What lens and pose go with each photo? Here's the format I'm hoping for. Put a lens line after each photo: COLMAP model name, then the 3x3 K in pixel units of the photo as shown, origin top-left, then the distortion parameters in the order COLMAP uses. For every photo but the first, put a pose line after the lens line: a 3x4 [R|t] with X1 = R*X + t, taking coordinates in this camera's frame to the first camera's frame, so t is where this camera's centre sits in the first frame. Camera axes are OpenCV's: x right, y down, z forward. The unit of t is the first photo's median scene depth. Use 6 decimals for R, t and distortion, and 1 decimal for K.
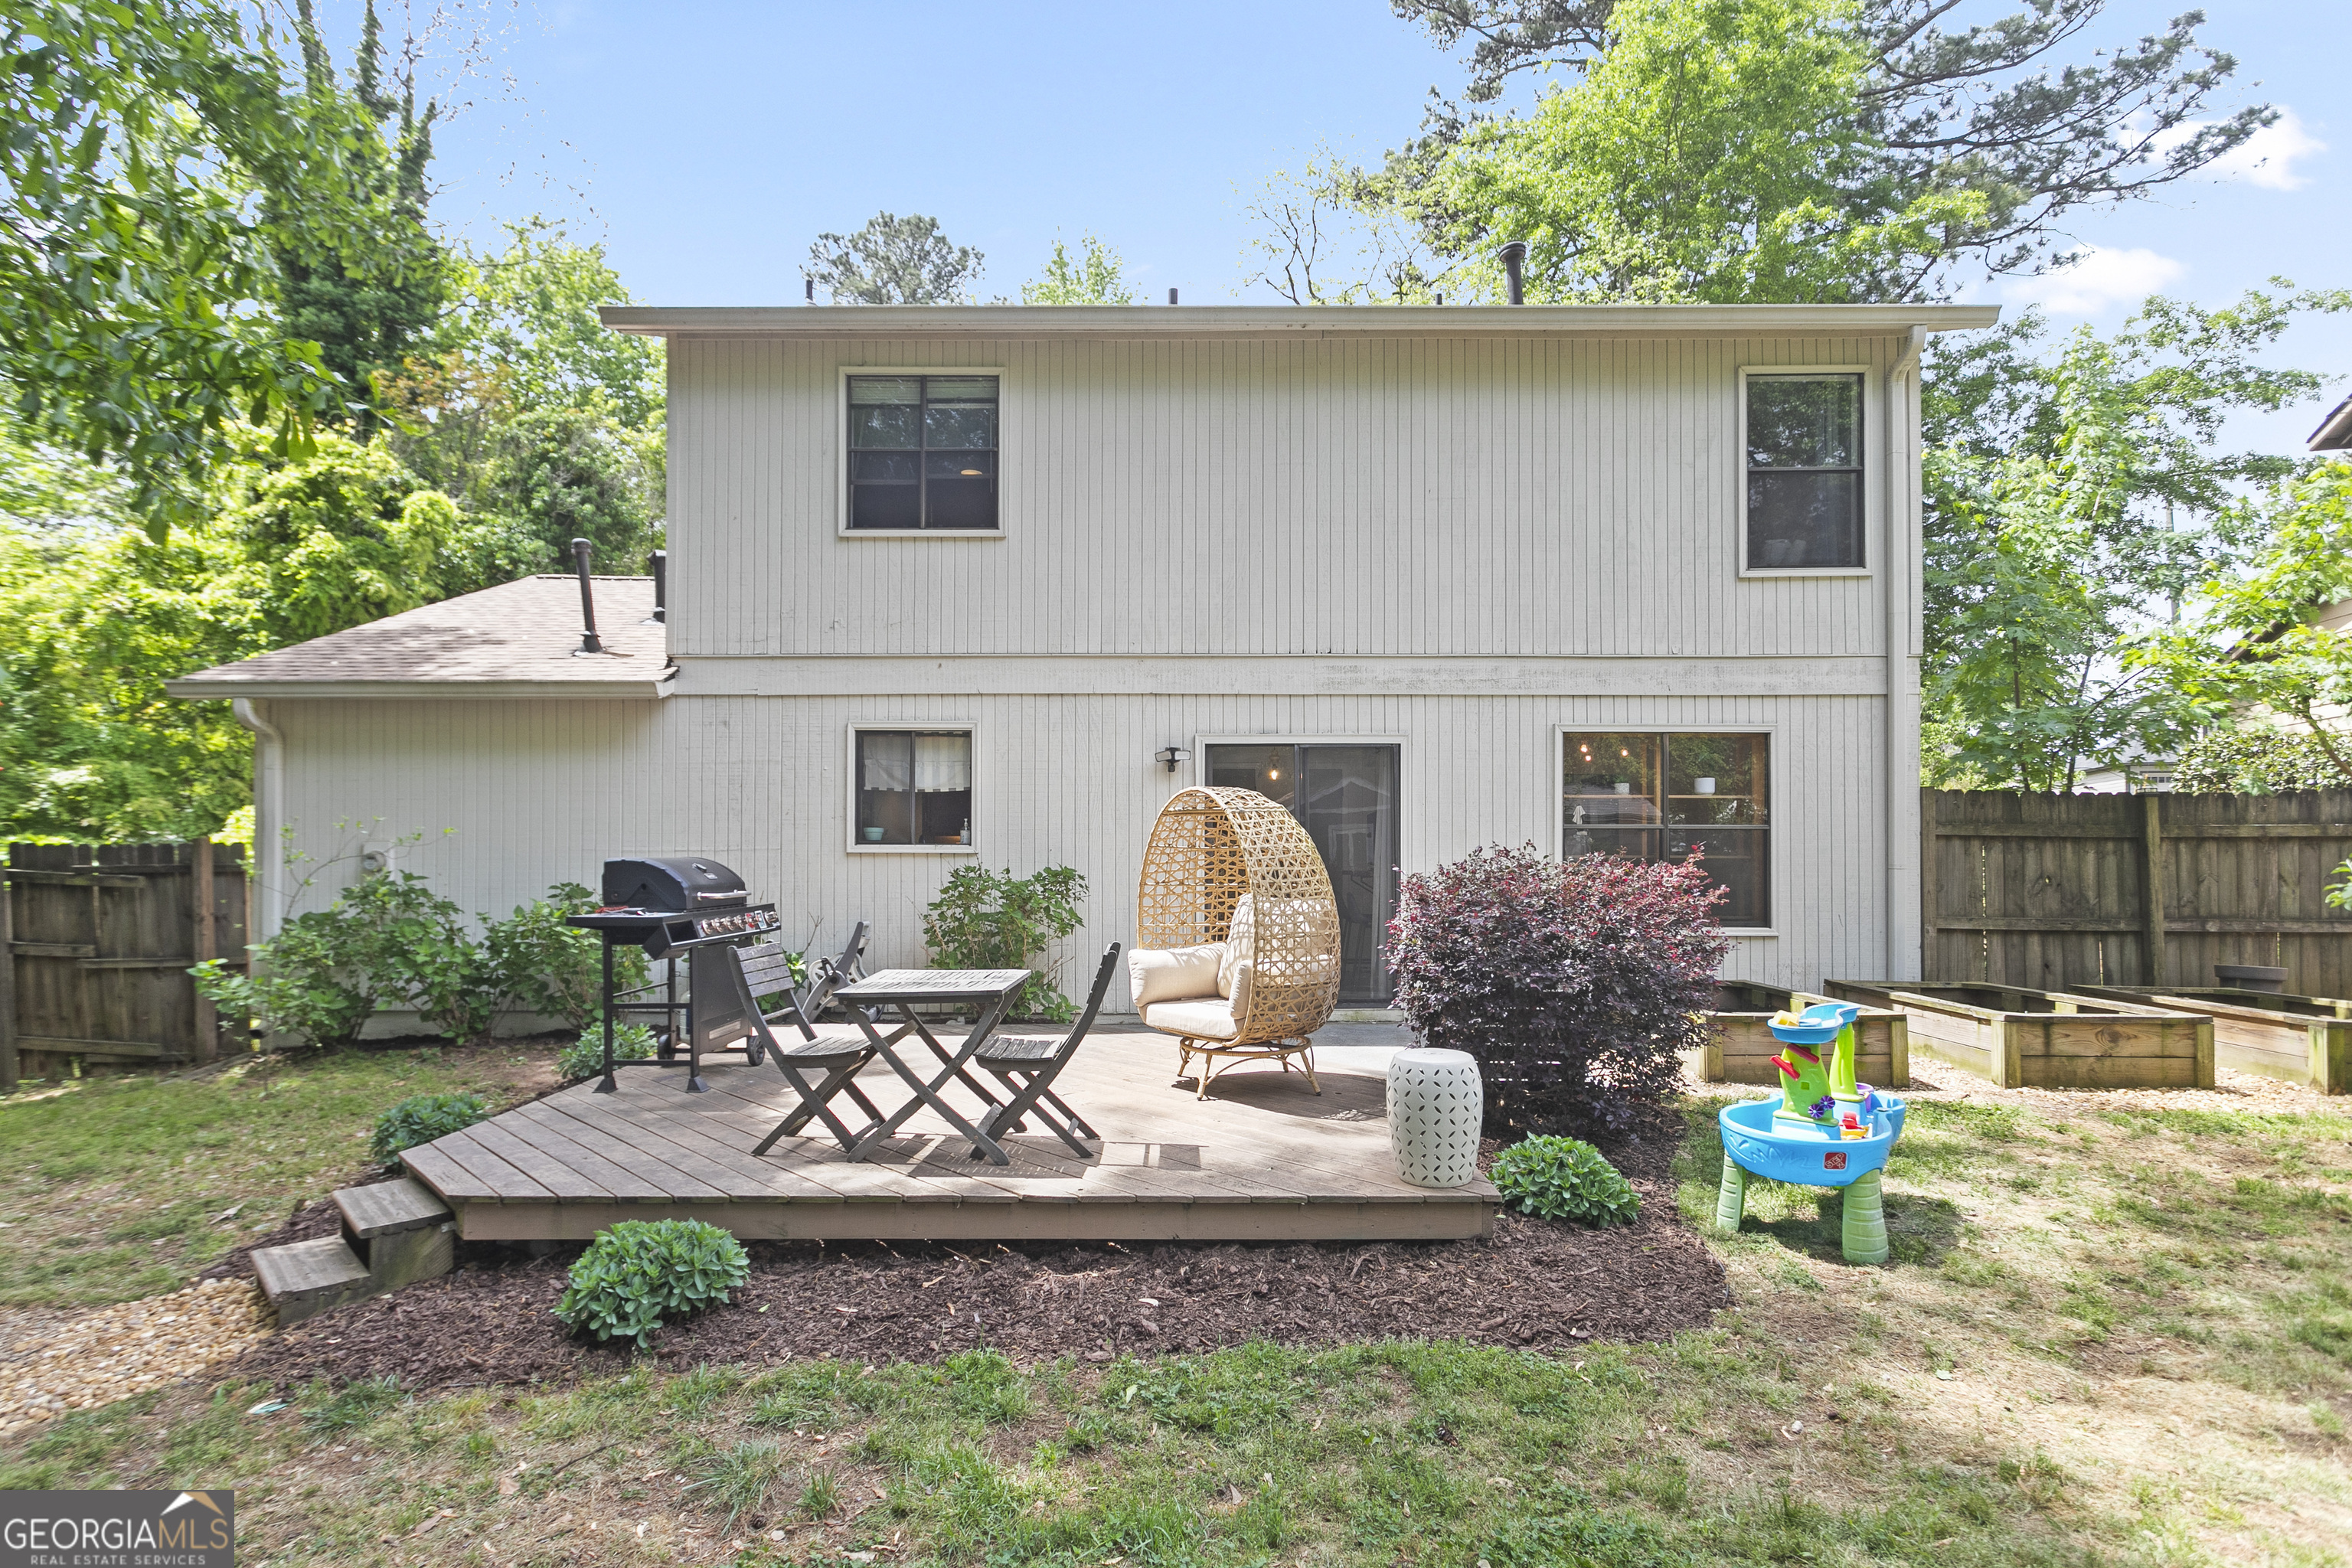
lens RADIAL K [[1134.4, 0, 1179.1], [0, 1134.4, 848.3], [0, 0, 1]] dist [0.000394, 0.000614]
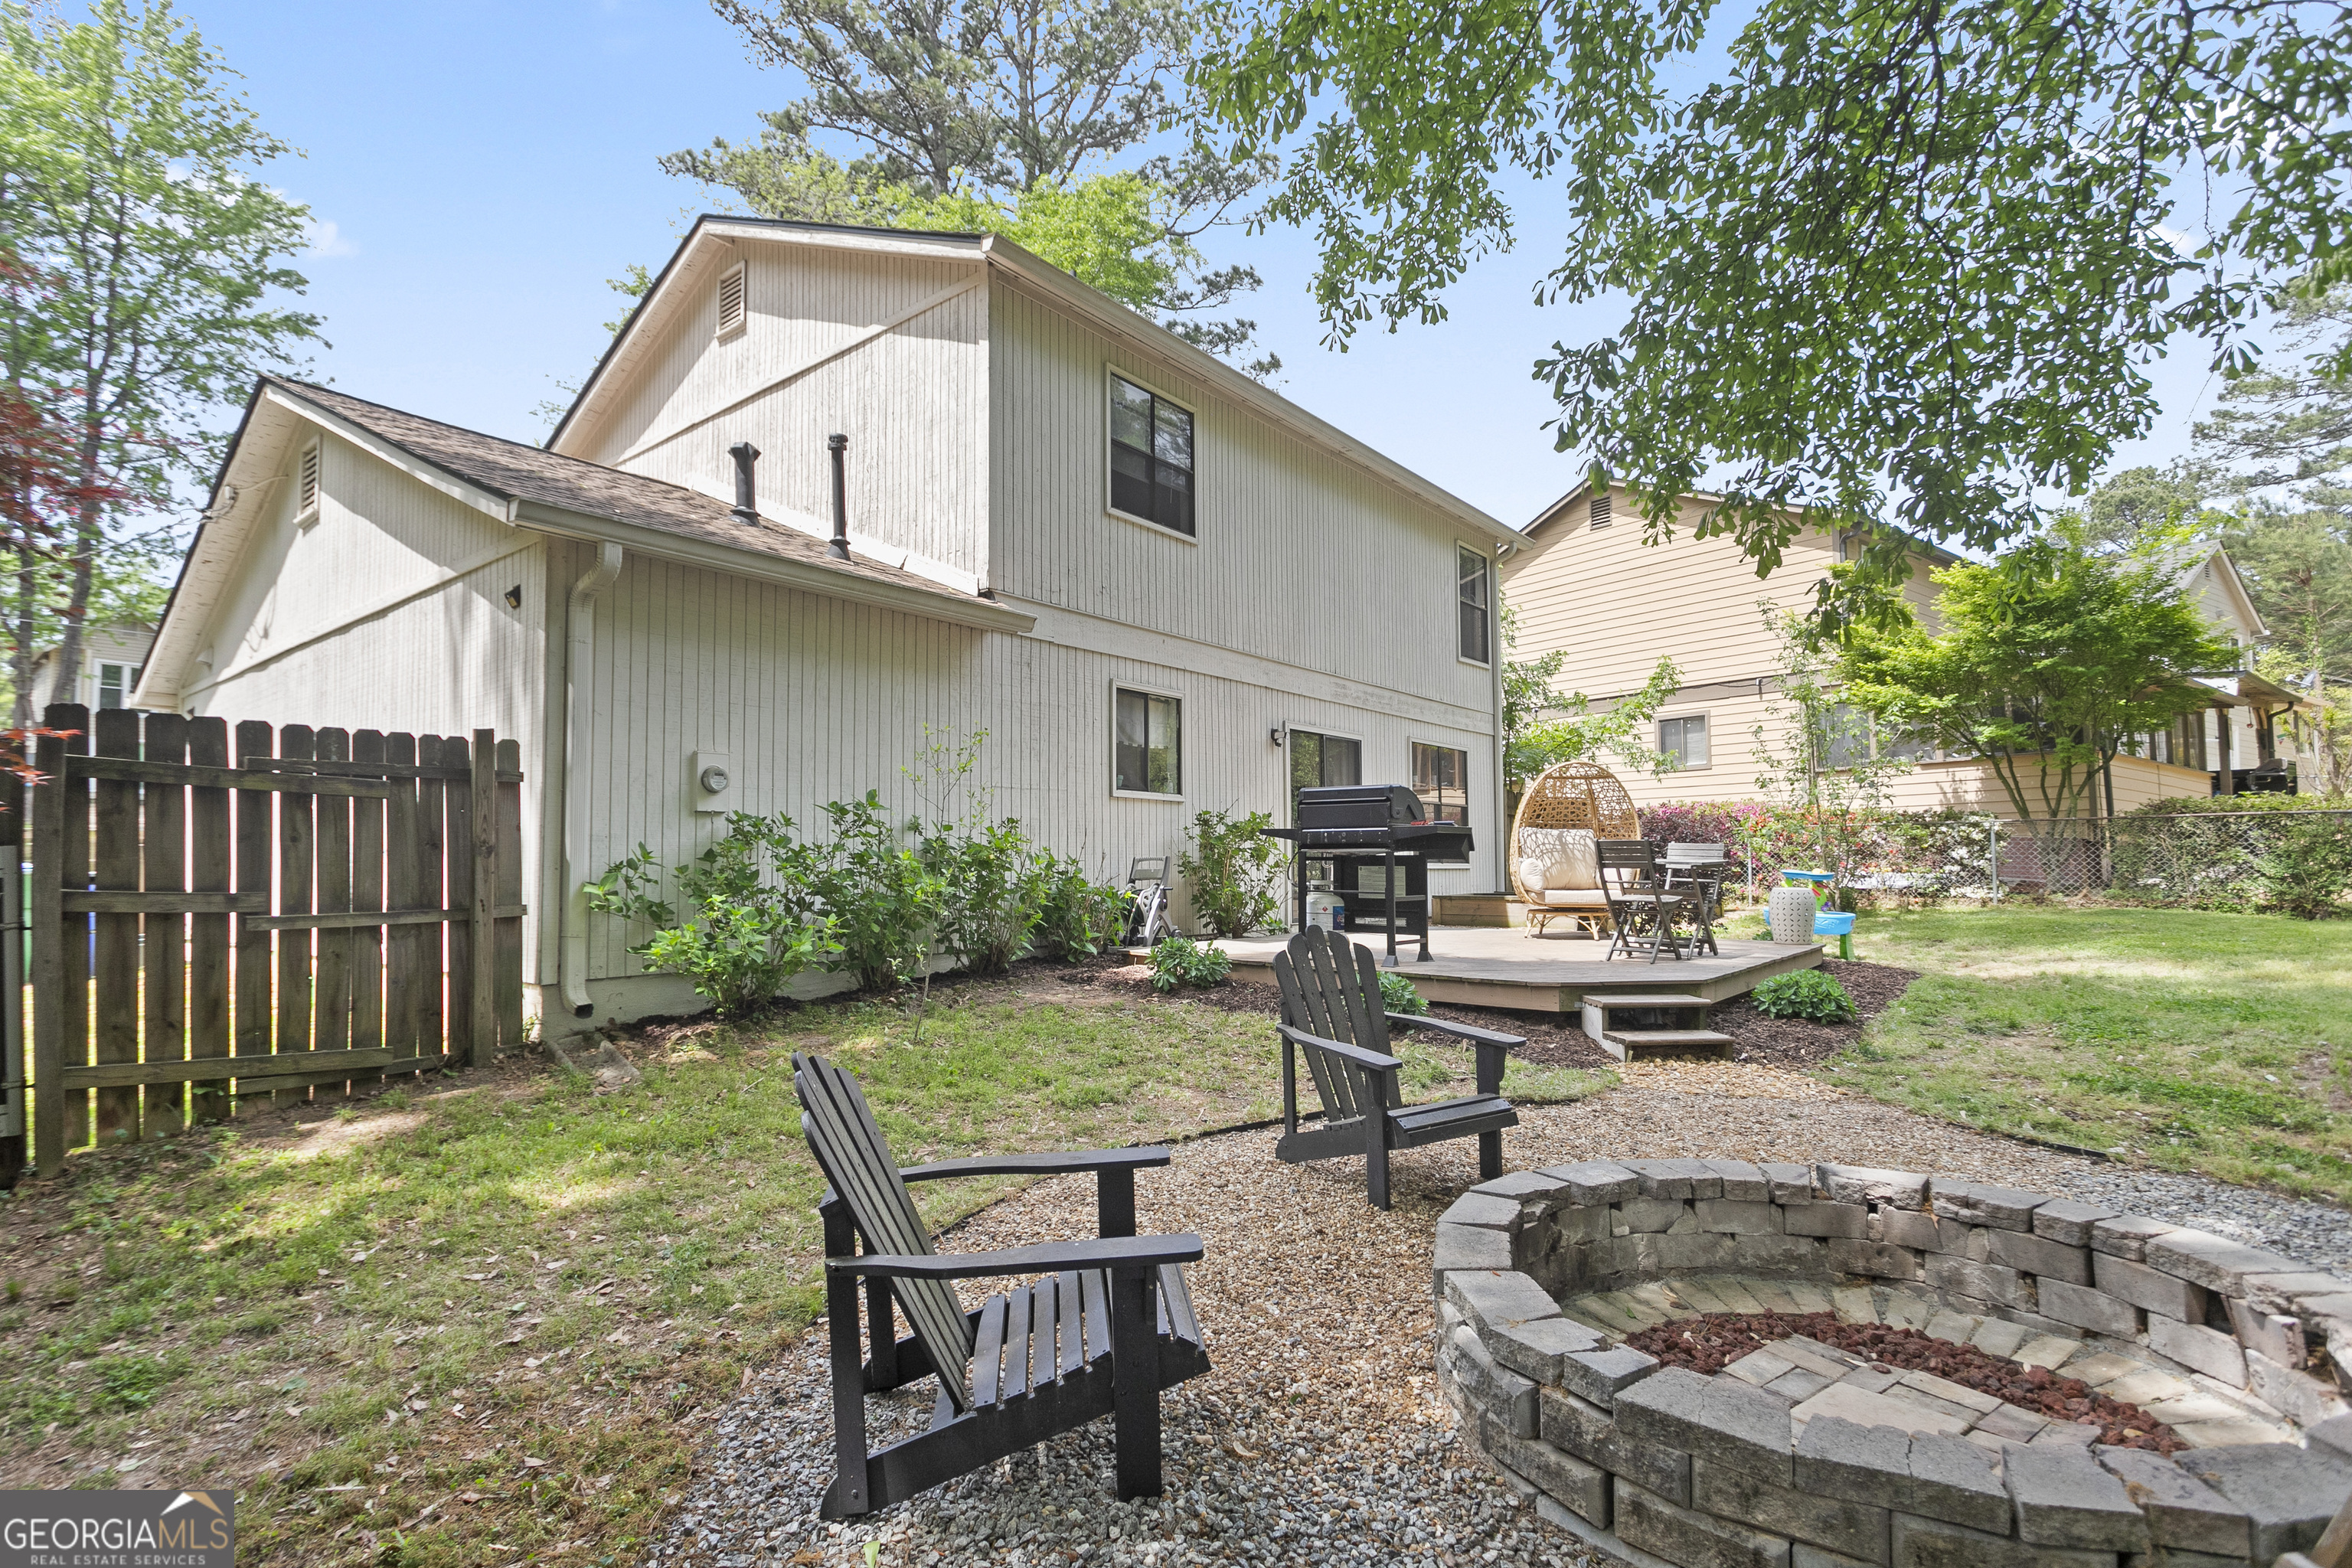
lens RADIAL K [[1134.4, 0, 1179.1], [0, 1134.4, 848.3], [0, 0, 1]] dist [0.000394, 0.000614]
pose [[0.620731, 0.010780, 0.783949, -1.127687], [-0.001862, 0.999923, -0.012275, 0.069426], [-0.784021, 0.006160, 0.620704, 0.255114]]
